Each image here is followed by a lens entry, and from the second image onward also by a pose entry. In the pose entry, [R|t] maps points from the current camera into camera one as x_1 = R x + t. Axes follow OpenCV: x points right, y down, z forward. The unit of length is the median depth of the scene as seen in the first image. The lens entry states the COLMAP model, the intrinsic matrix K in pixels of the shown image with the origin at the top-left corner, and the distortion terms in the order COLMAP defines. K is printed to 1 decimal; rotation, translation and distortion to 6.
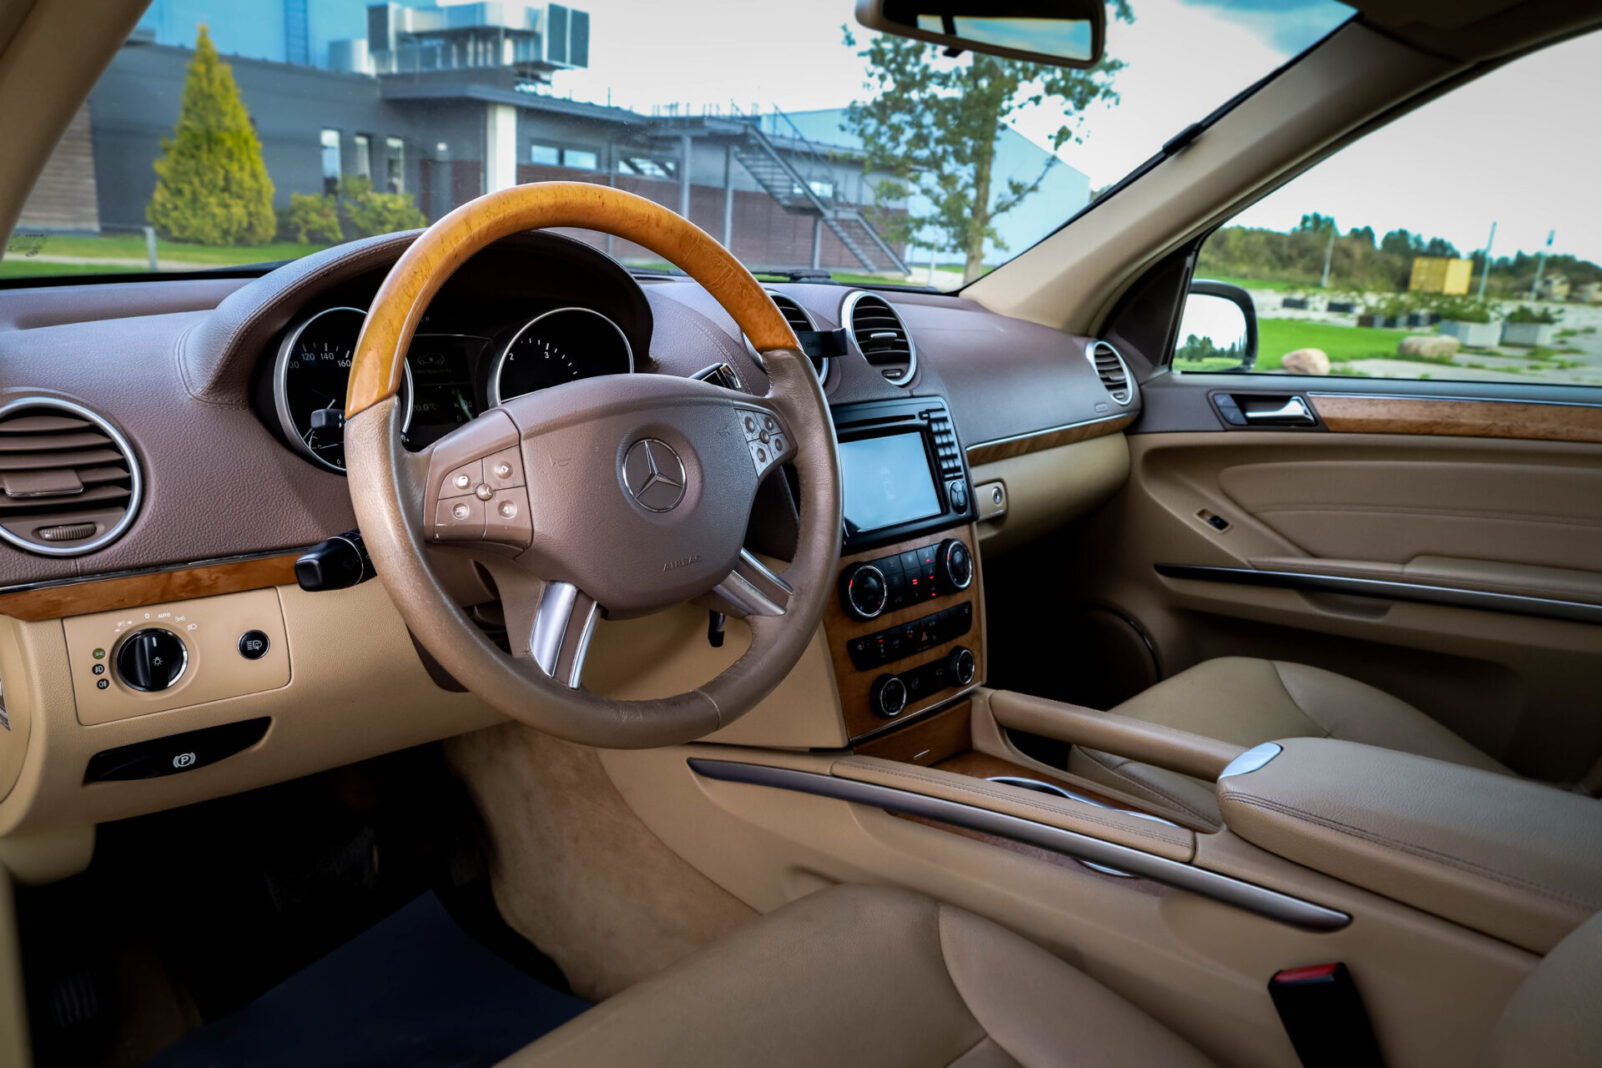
lens RADIAL K [[1113.7, 0, 804.1], [0, 1113.7, 535.3], [0, 0, 1]] dist [0.012825, -0.020818]
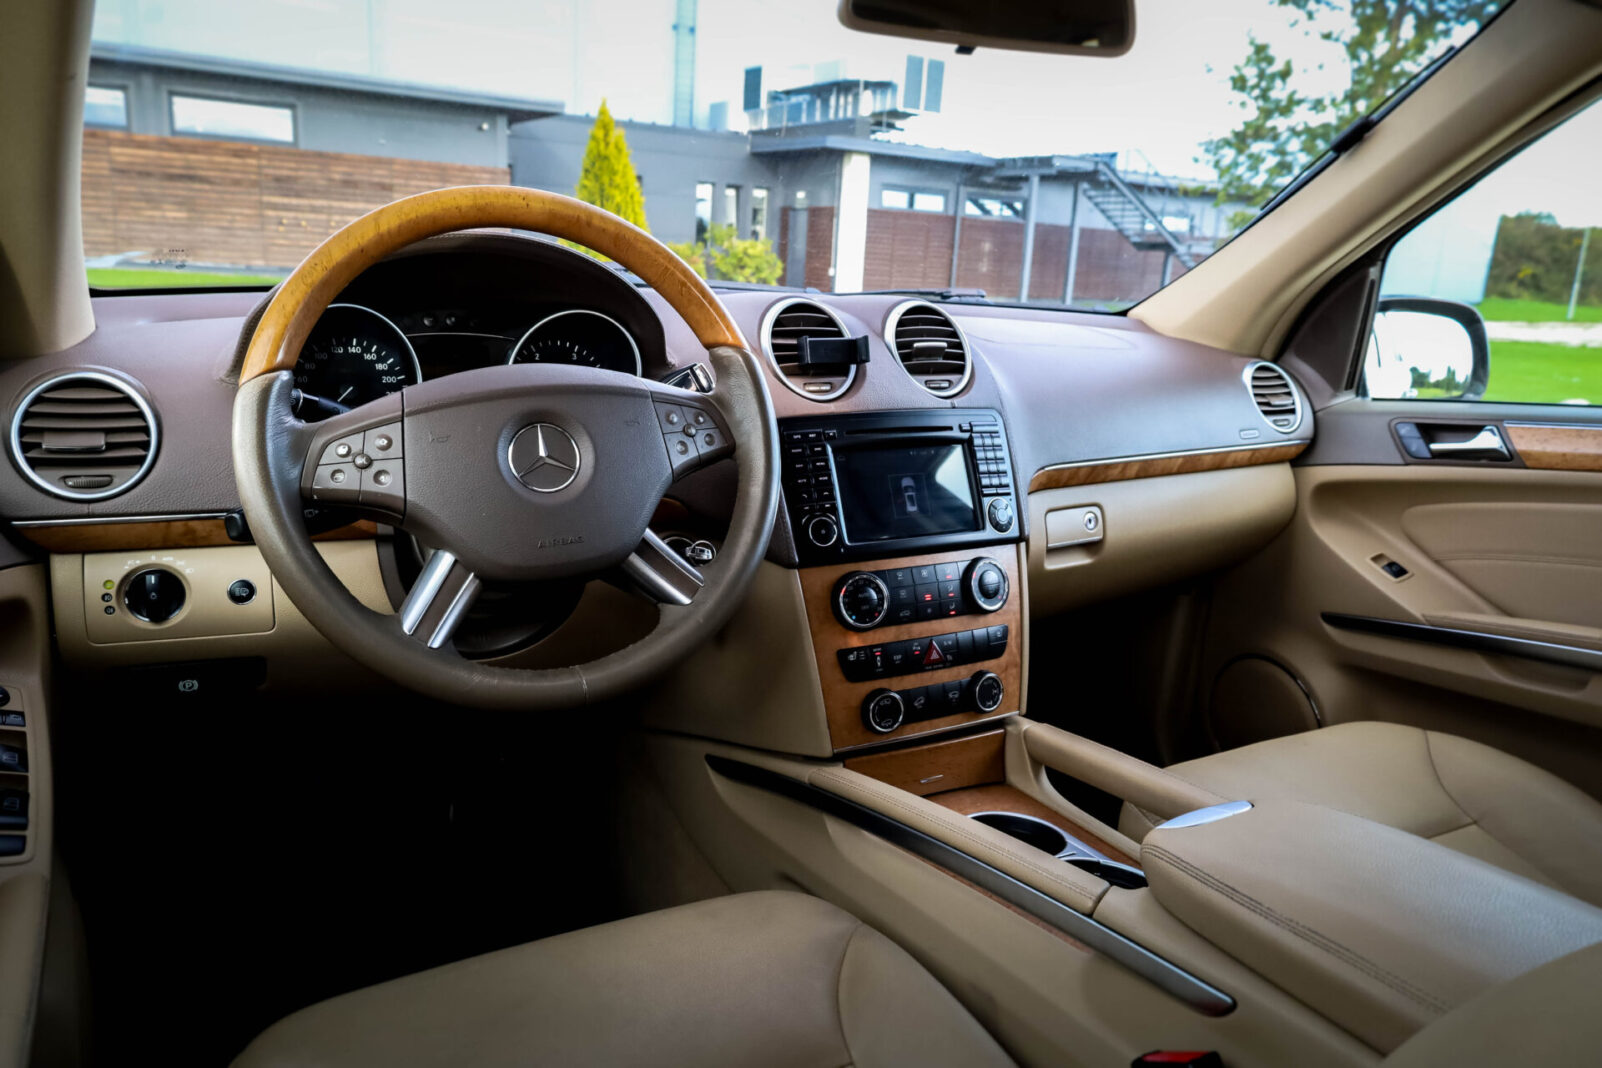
lens RADIAL K [[1113.7, 0, 801.4], [0, 1113.7, 533.3], [0, 0, 1]] dist [0.012825, -0.020818]
pose [[0.950120, 0.056419, -0.306741, 0.201456], [-0.067713, 0.997358, -0.026294, 0.013884], [0.304447, 0.045753, 0.951430, 0.033438]]
